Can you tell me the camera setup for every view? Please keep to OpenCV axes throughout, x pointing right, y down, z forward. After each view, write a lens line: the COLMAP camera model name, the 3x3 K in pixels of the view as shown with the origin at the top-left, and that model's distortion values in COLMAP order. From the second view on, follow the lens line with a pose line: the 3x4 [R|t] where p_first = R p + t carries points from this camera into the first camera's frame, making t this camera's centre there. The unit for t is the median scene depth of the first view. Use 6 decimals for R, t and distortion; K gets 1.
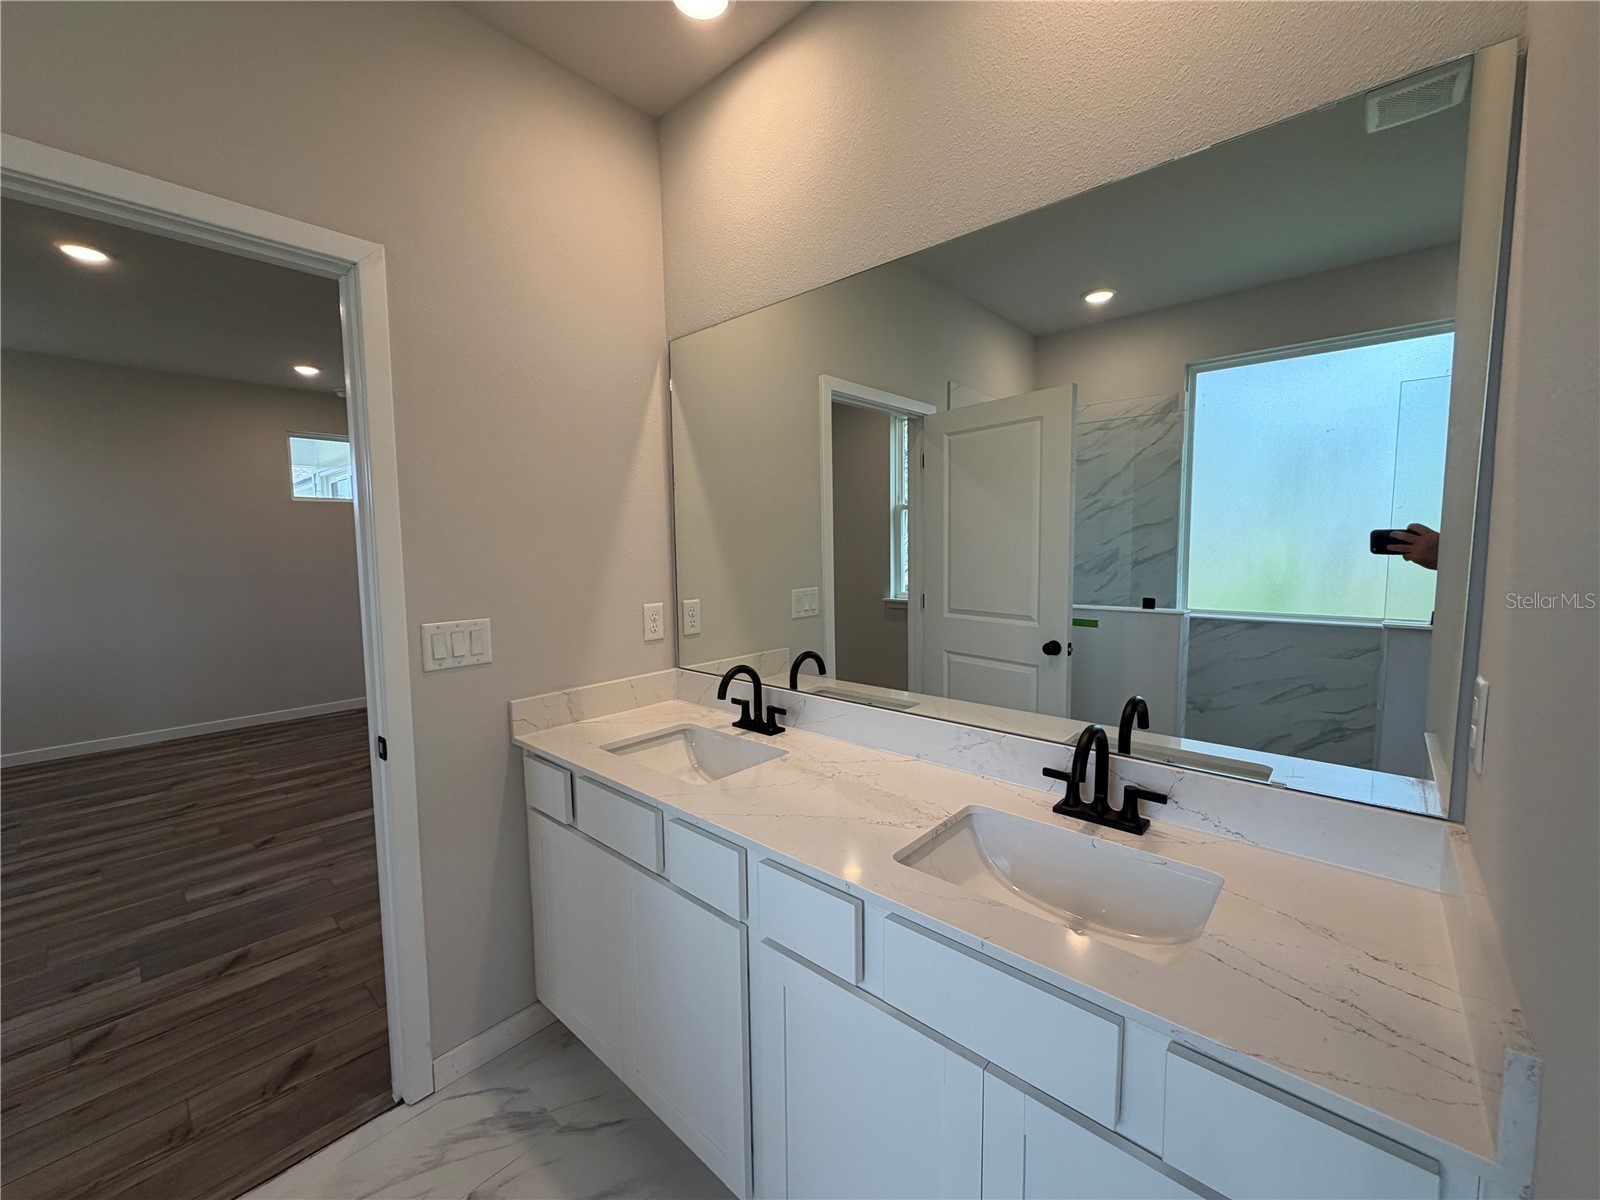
lens RADIAL K [[638.3, 0, 793.9], [0, 638.3, 600.9], [0, 0, 1]] dist [-0.000164, 0.000367]
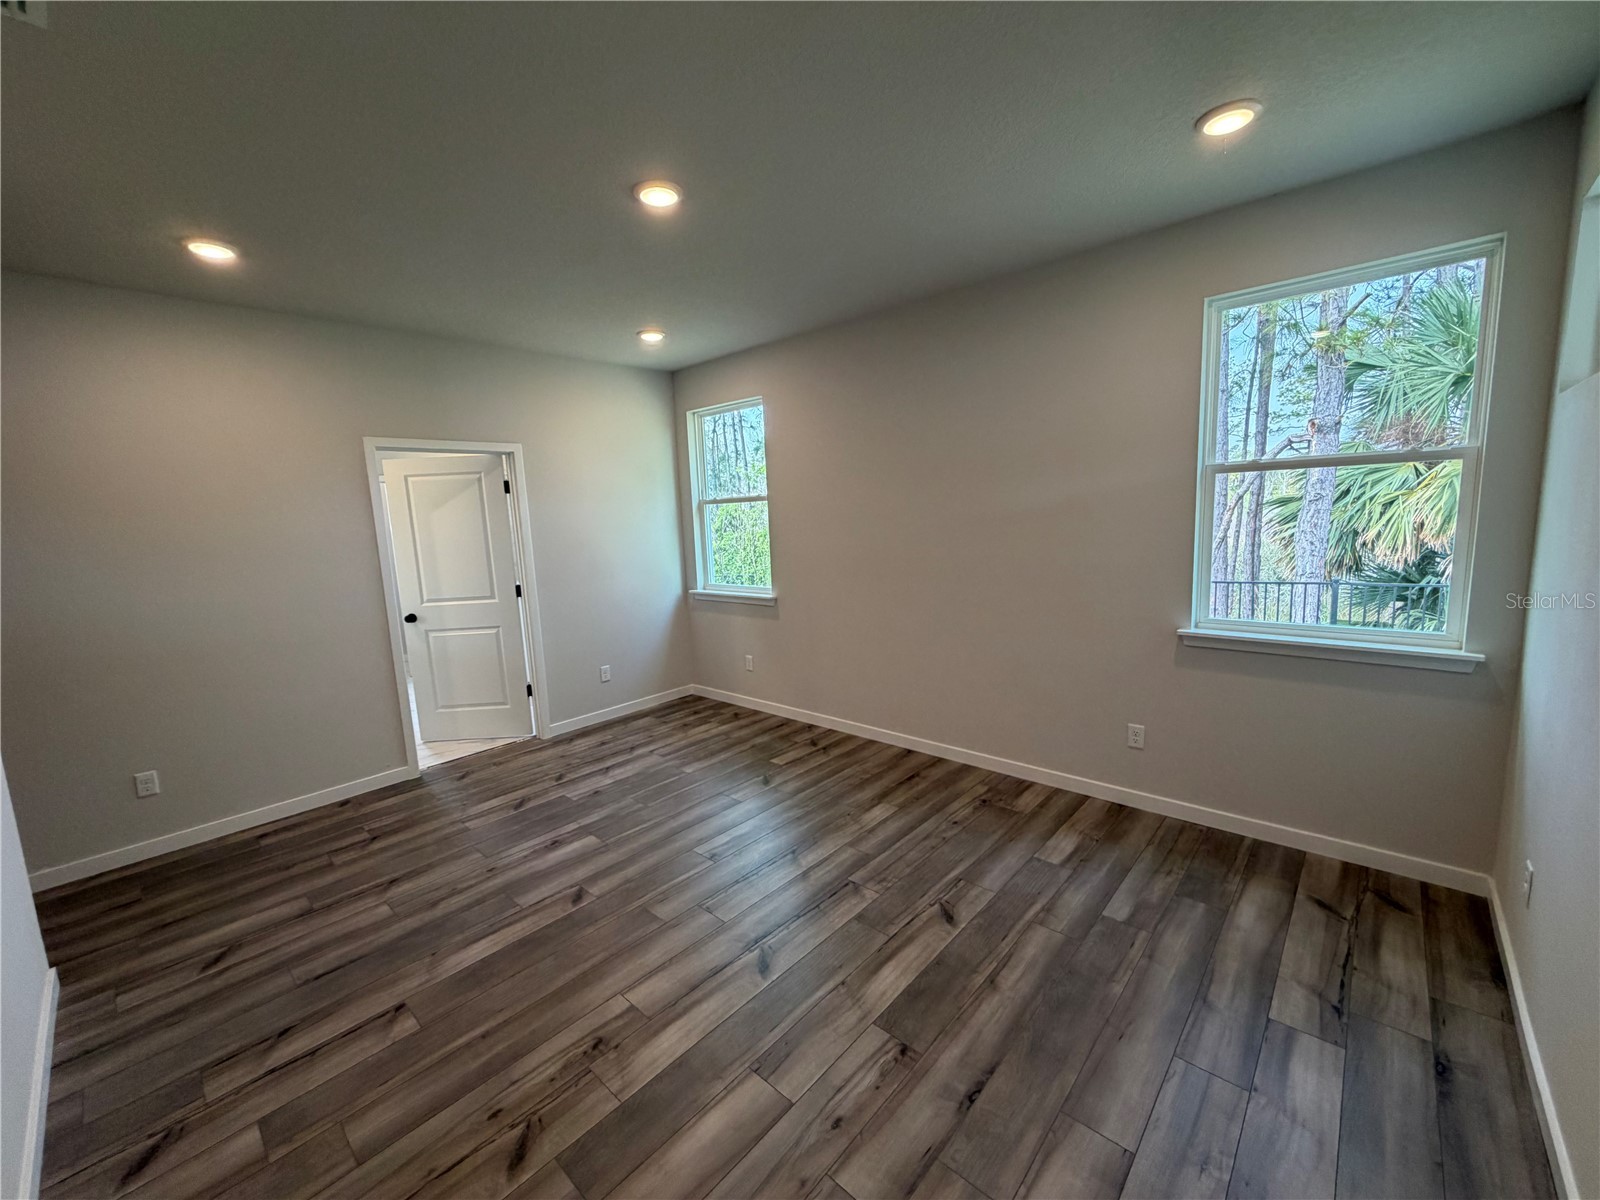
lens RADIAL K [[638.3, 0, 793.9], [0, 638.3, 600.9], [0, 0, 1]] dist [-0.000164, 0.000367]
pose [[-0.998370, 0.056028, 0.010854, -1.137417], [0.057033, 0.972689, 0.224995, -0.187414], [0.002048, 0.225247, -0.974300, 1.733020]]
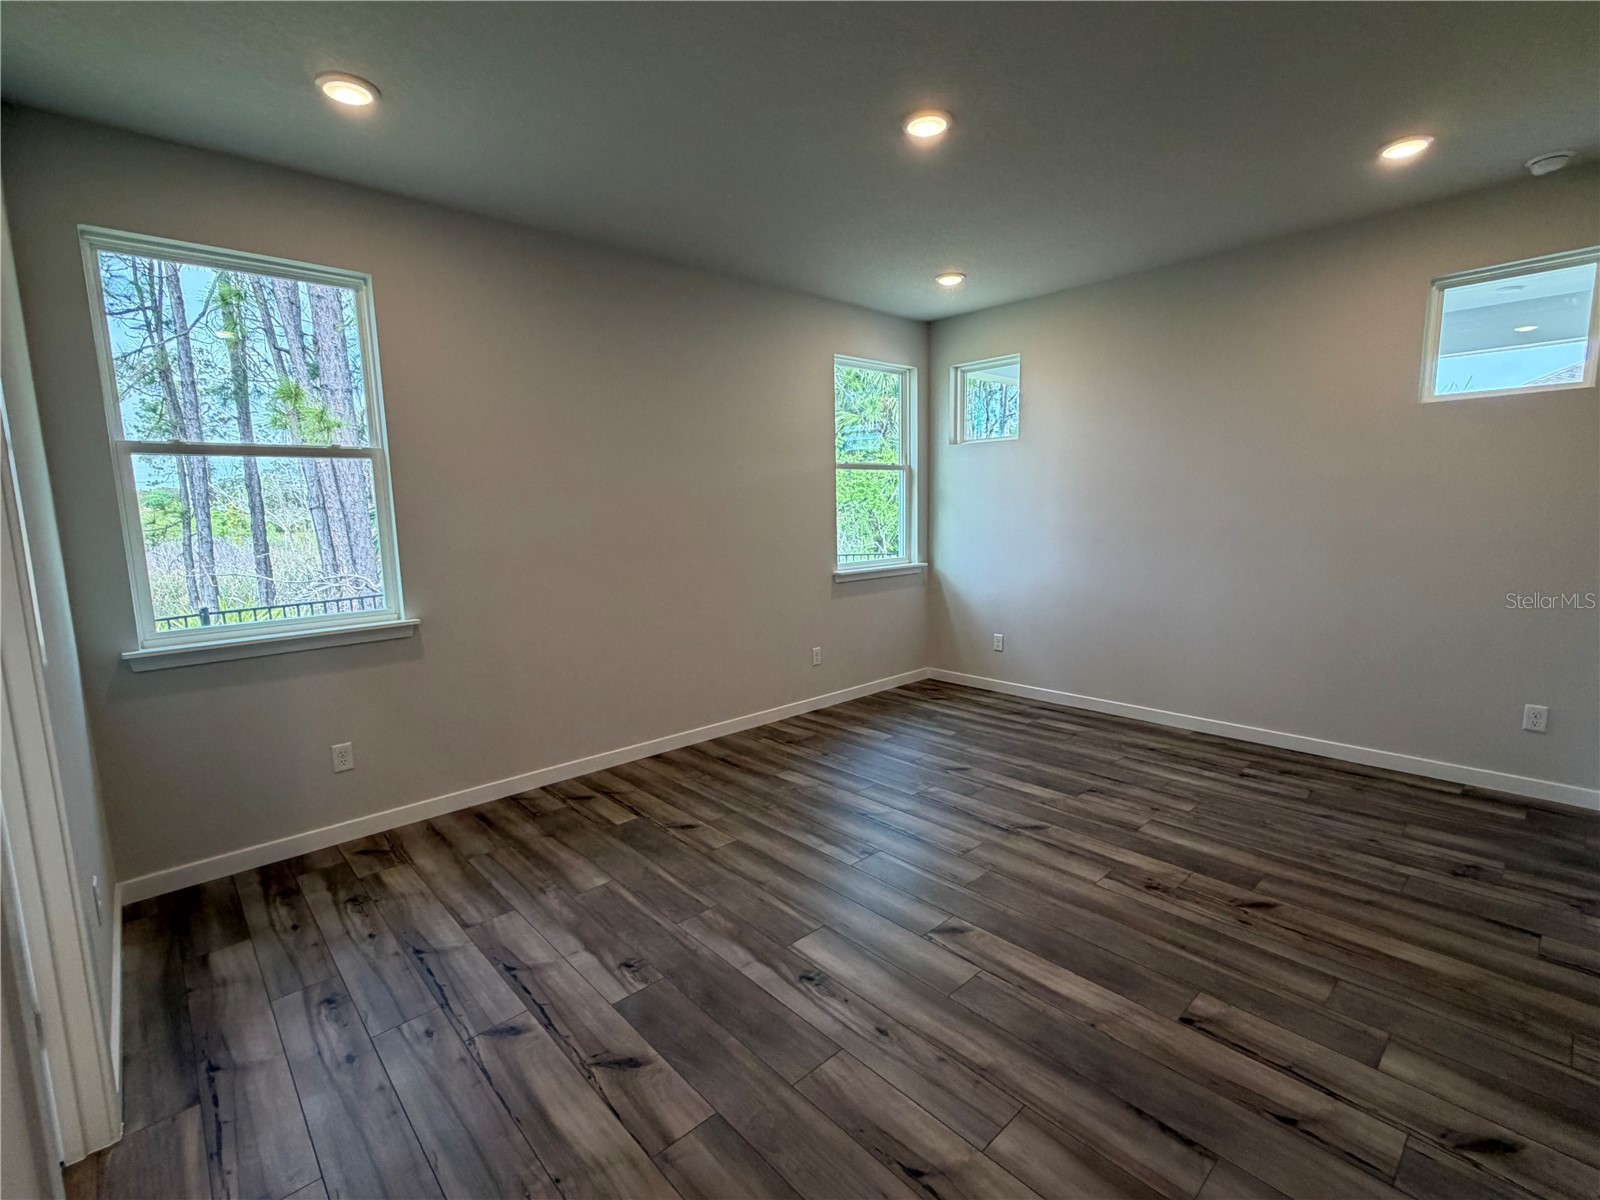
lens RADIAL K [[732.1, 0, 800.0], [0, 732.1, 600.0], [0, 0, 1]] dist [0.000666, -0.000319]
pose [[-0.087201, 0.145508, -0.985507, -0.092425], [-0.064917, 0.986342, 0.151375, -0.077448], [0.994073, 0.077176, -0.076564, 0.862415]]
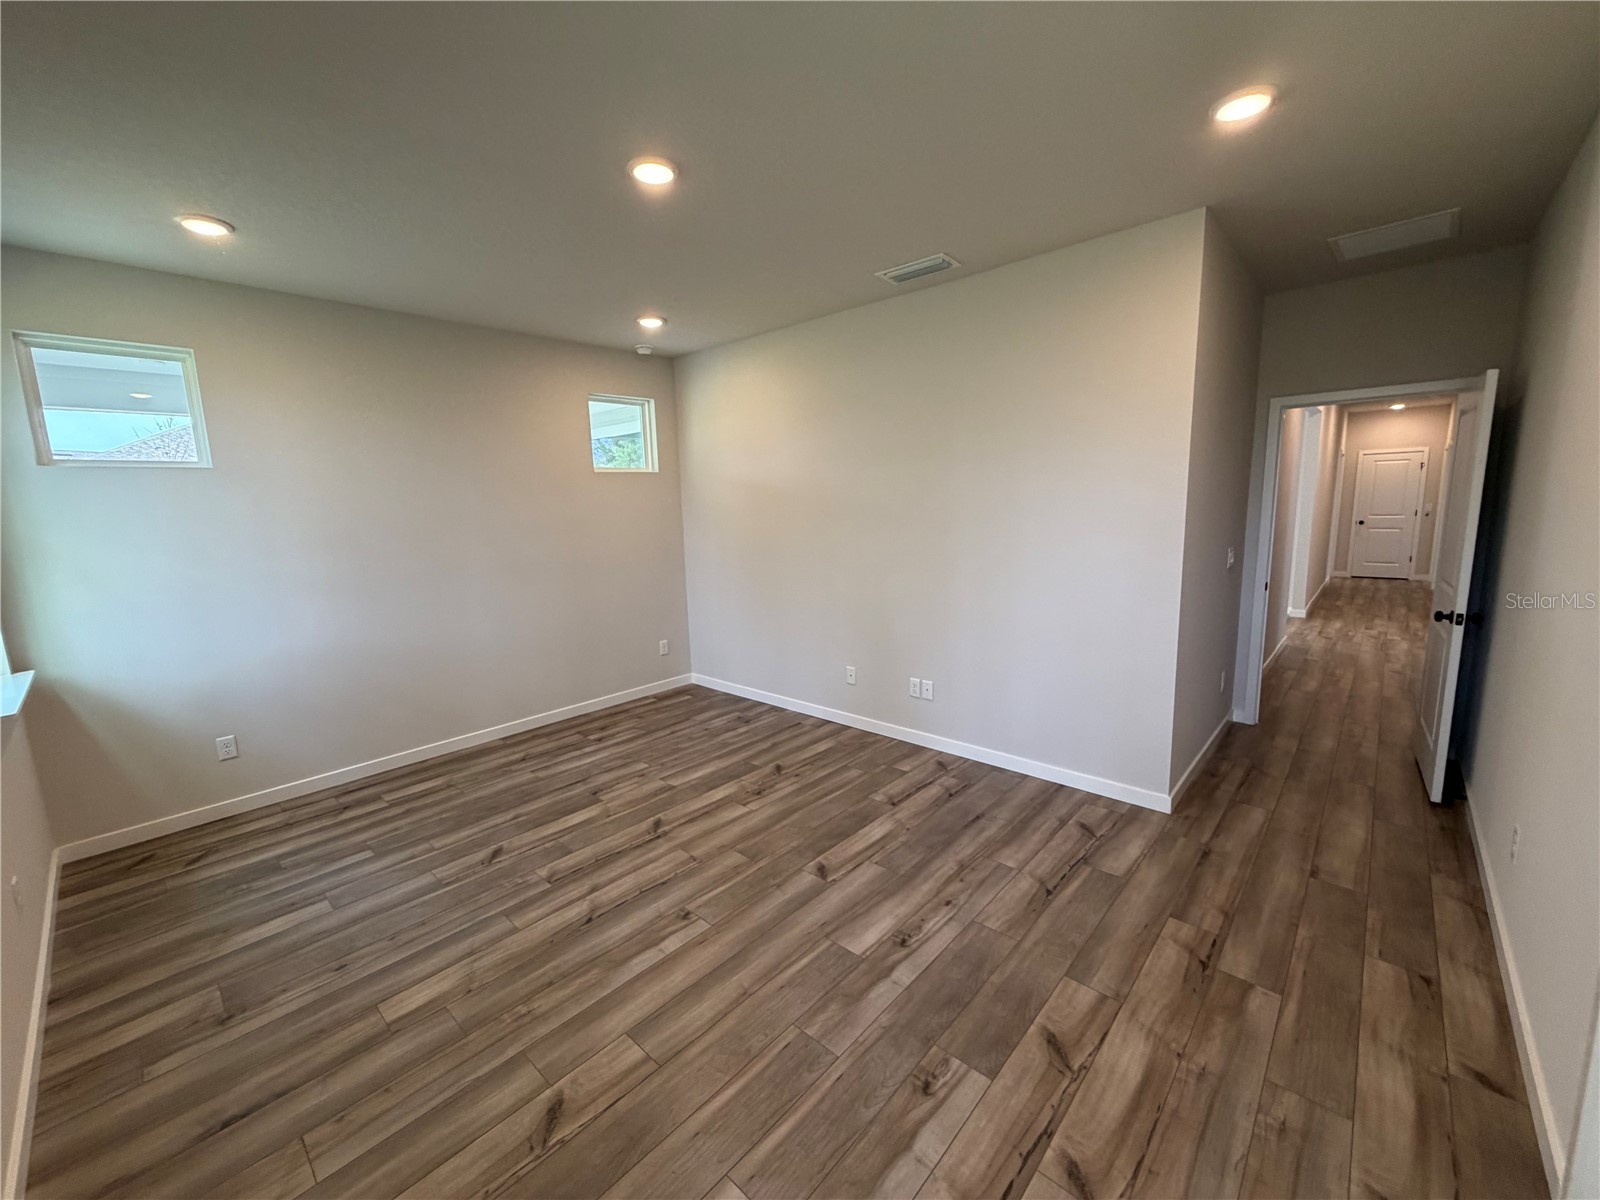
lens RADIAL K [[638.3, 0, 793.9], [0, 638.3, 600.9], [0, 0, 1]] dist [-0.000164, 0.000367]
pose [[0.999794, -0.017680, -0.010002, -0.840758], [0.018316, 0.997545, 0.067597, -0.051977], [0.008783, -0.067766, 0.997663, 0.147750]]
